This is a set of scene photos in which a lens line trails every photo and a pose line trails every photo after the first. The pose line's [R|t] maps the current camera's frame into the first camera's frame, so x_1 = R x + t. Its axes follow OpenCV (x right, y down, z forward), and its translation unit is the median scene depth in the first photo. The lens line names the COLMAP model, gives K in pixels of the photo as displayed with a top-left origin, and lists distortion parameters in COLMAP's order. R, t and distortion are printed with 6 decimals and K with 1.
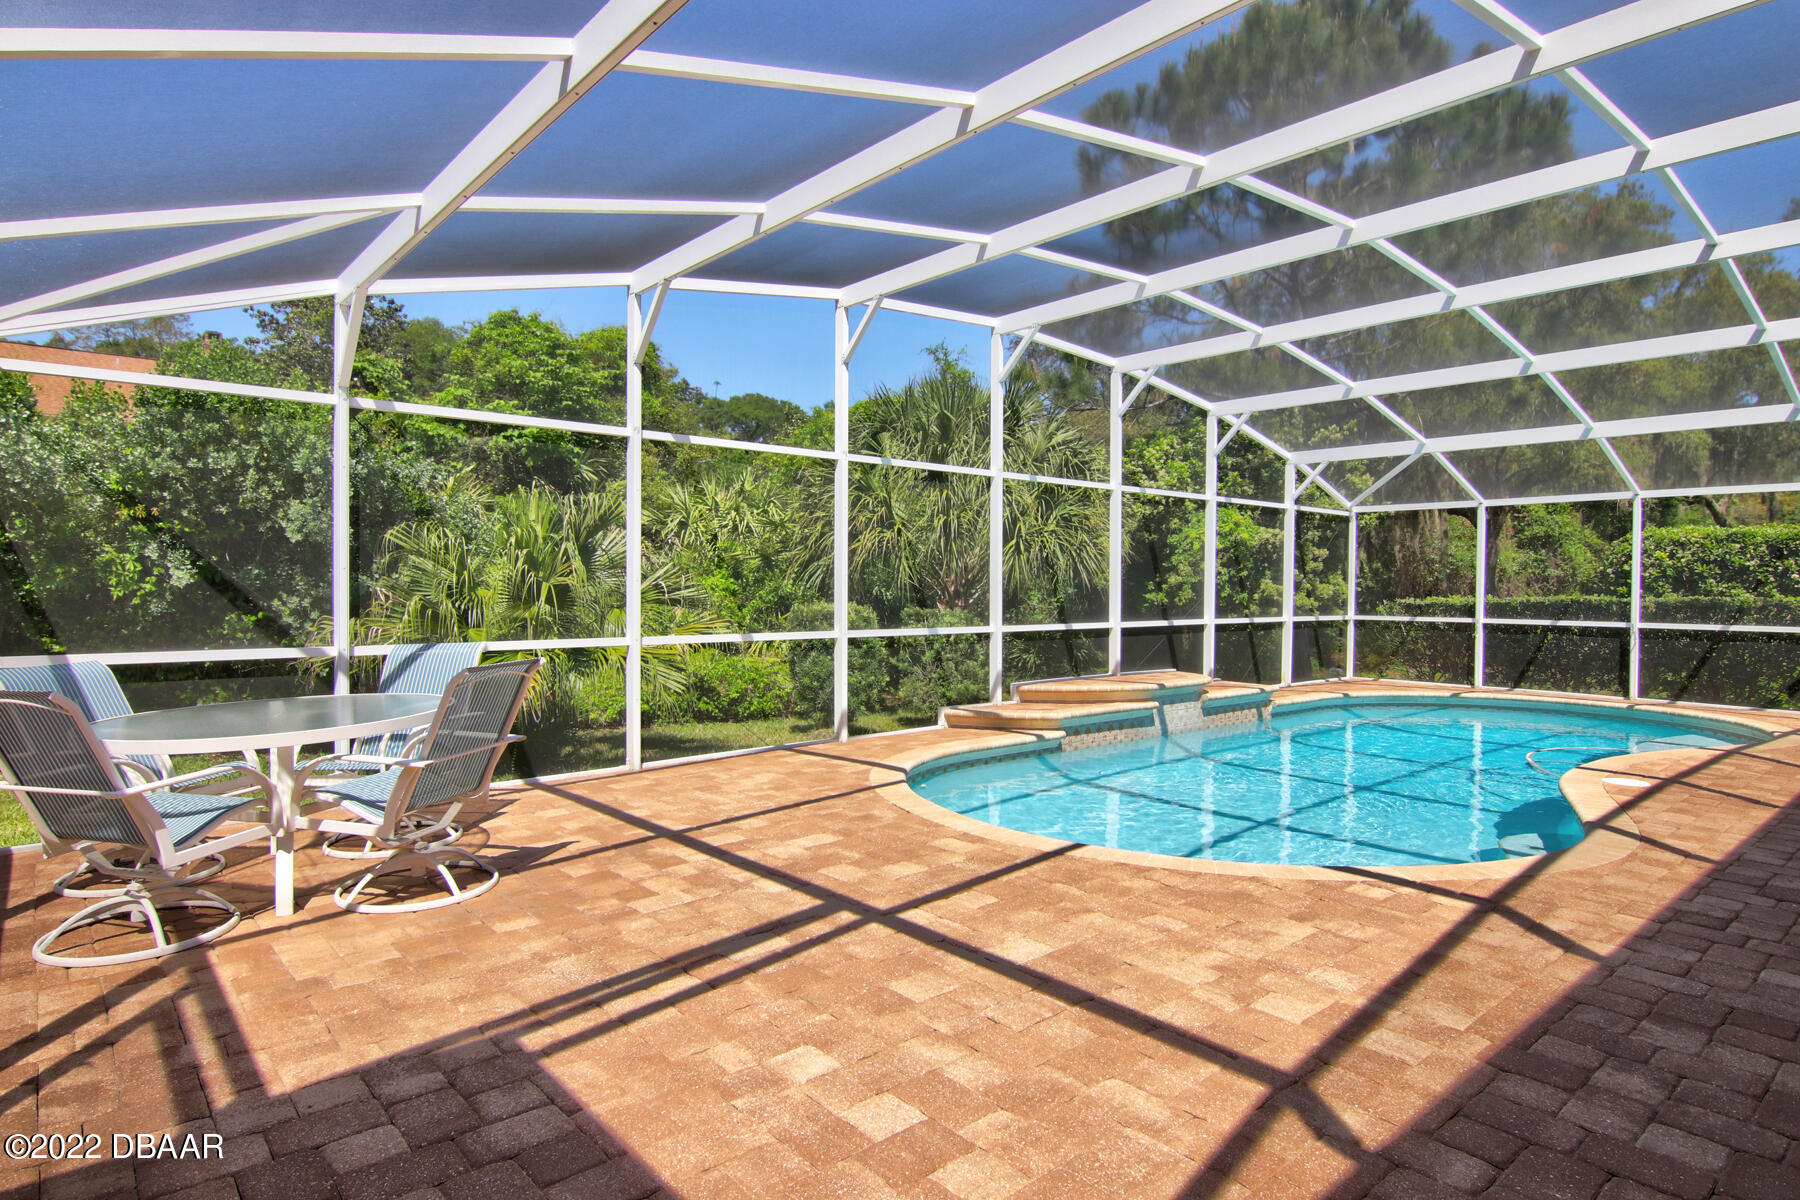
lens RADIAL K [[985.9, 0, 900.0], [0, 985.9, 600.0], [0, 0, 1]] dist [-0.000301, -0.011422]
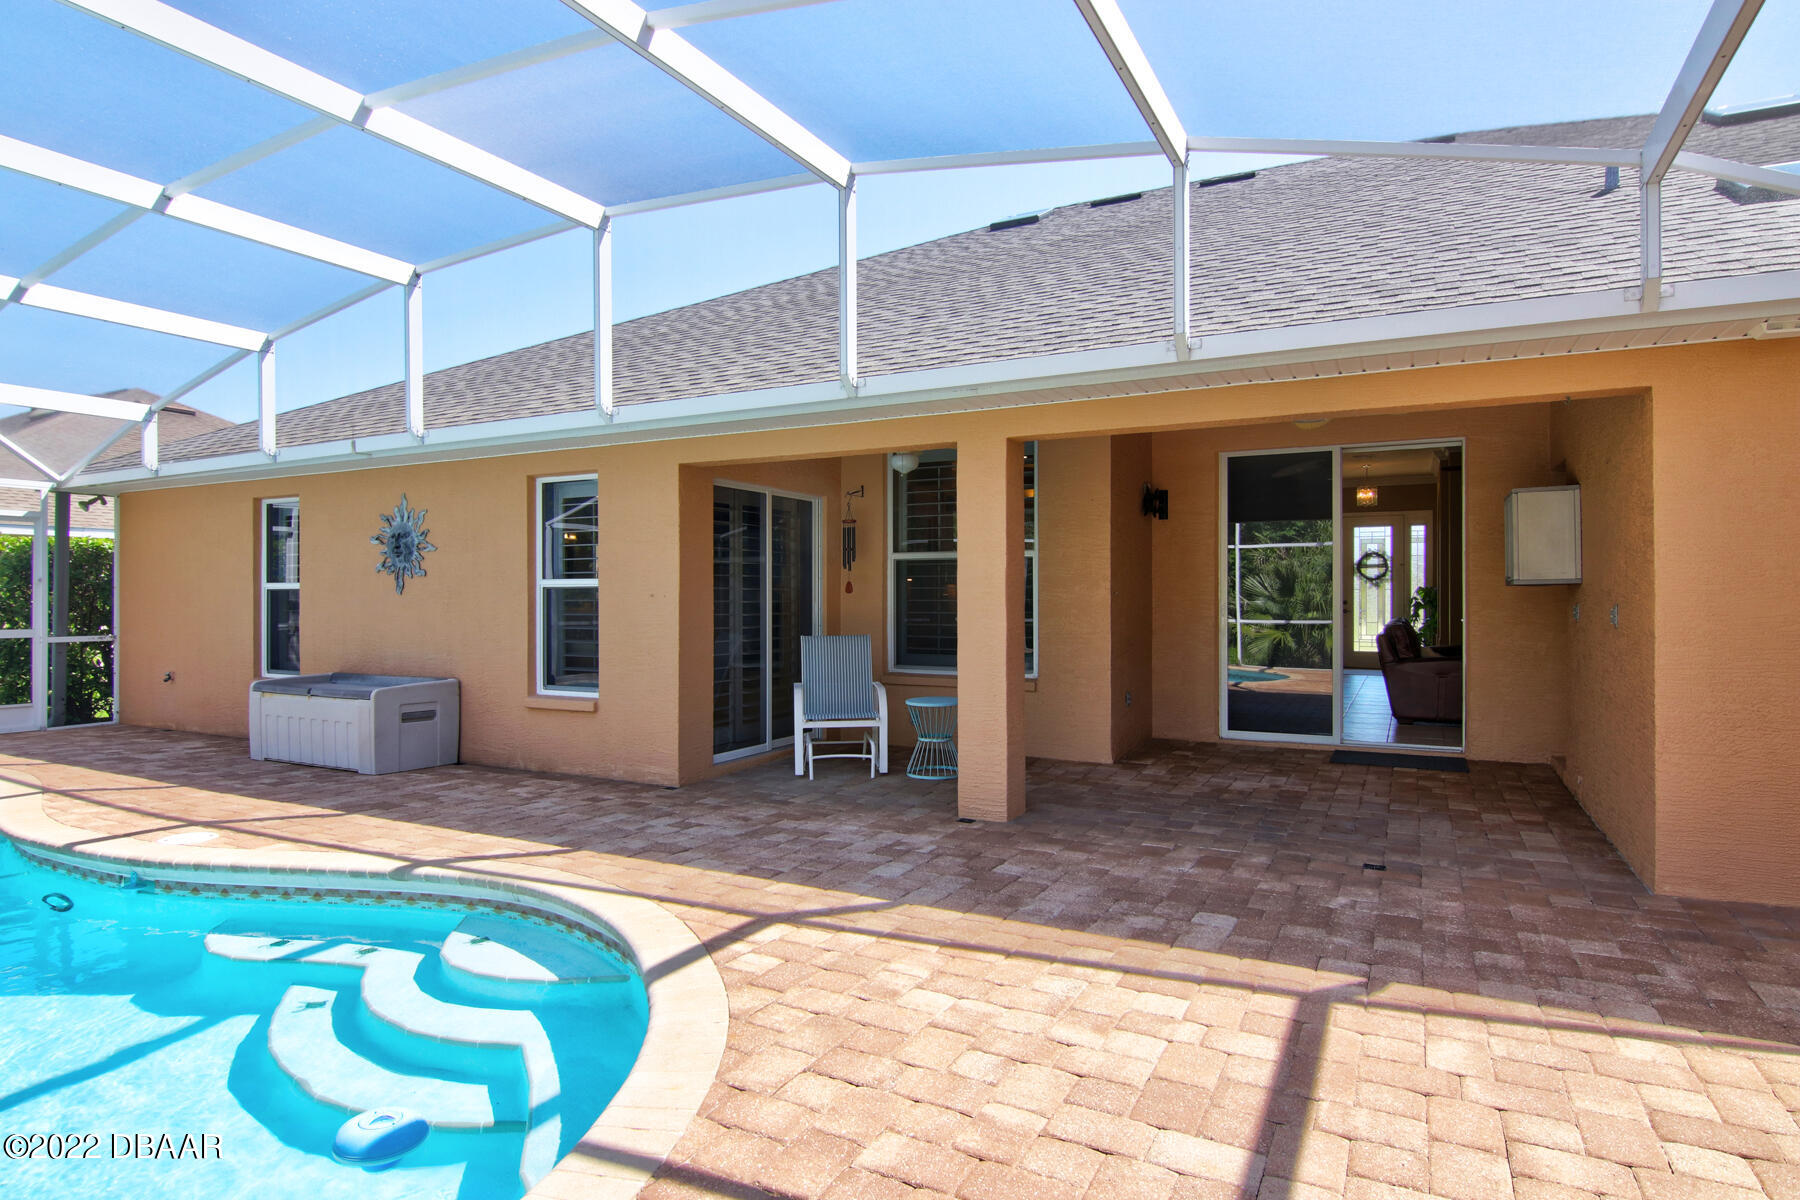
lens RADIAL K [[985.9, 0, 900.0], [0, 985.9, 600.0], [0, 0, 1]] dist [-0.000301, -0.011422]
pose [[-0.365864, -0.006069, 0.930649, -0.384568], [0.023003, 0.999614, 0.015562, -0.019923], [-0.930384, 0.027101, -0.365583, 1.362193]]
